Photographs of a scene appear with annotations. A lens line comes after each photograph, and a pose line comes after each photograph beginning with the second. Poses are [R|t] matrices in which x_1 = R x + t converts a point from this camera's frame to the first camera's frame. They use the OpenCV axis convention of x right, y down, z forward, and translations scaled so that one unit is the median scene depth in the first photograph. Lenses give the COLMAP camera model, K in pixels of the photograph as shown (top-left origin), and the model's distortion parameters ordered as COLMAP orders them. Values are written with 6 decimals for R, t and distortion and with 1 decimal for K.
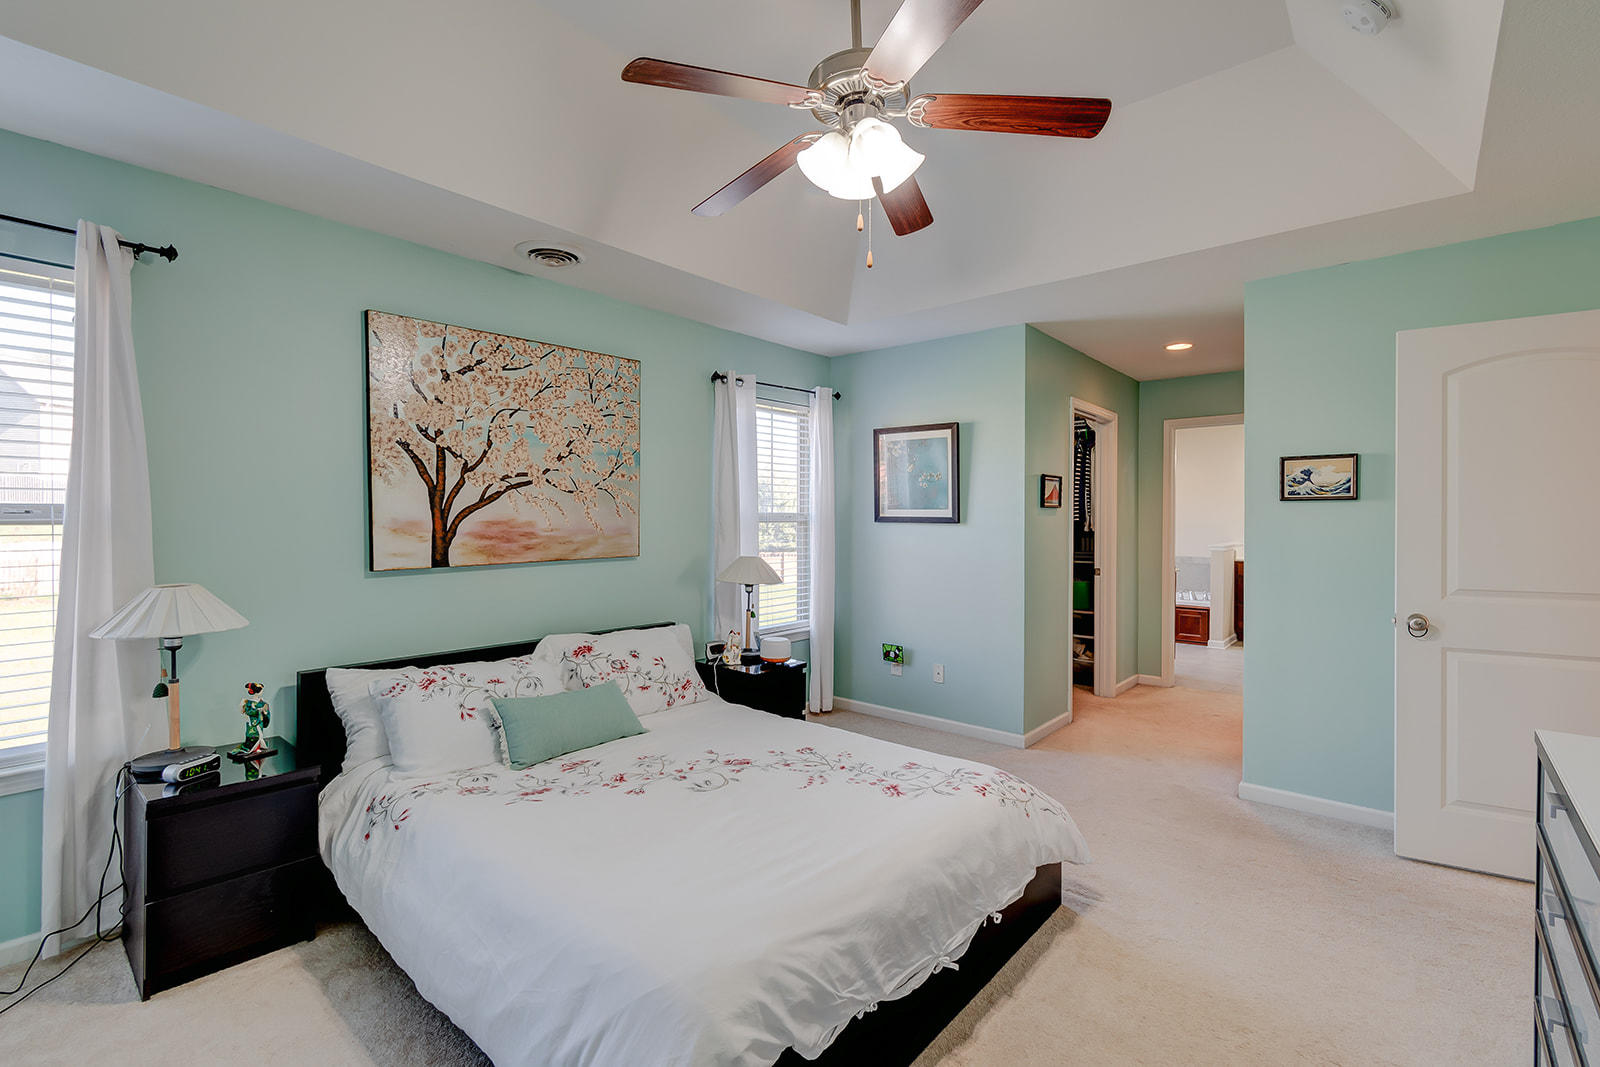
lens RADIAL K [[713.9, 0, 813.9], [0, 713.9, 515.5], [0, 0, 1]] dist [0.001522, 0.000251]
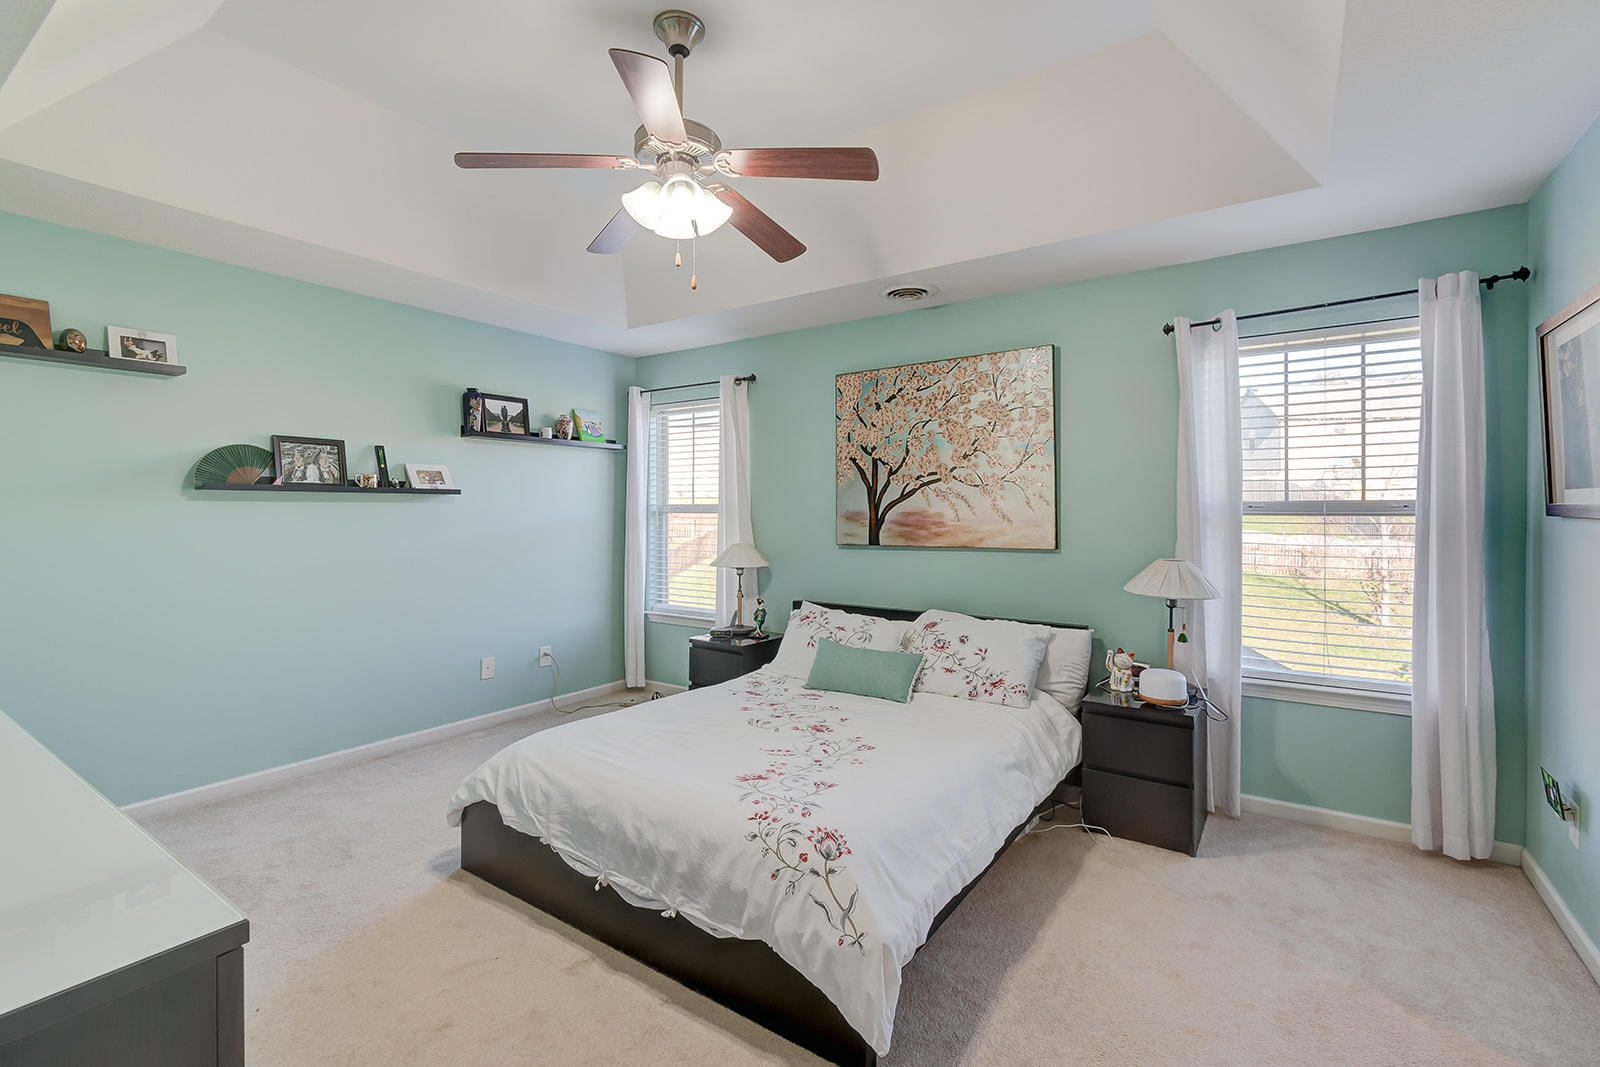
lens RADIAL K [[713.9, 0, 813.9], [0, 713.9, 515.5], [0, 0, 1]] dist [0.001522, 0.000251]
pose [[0.110236, 0.005413, -0.993891, 0.816144], [0.004873, 0.999970, 0.005987, 0.005117], [0.993894, -0.005504, 0.110206, 0.708043]]
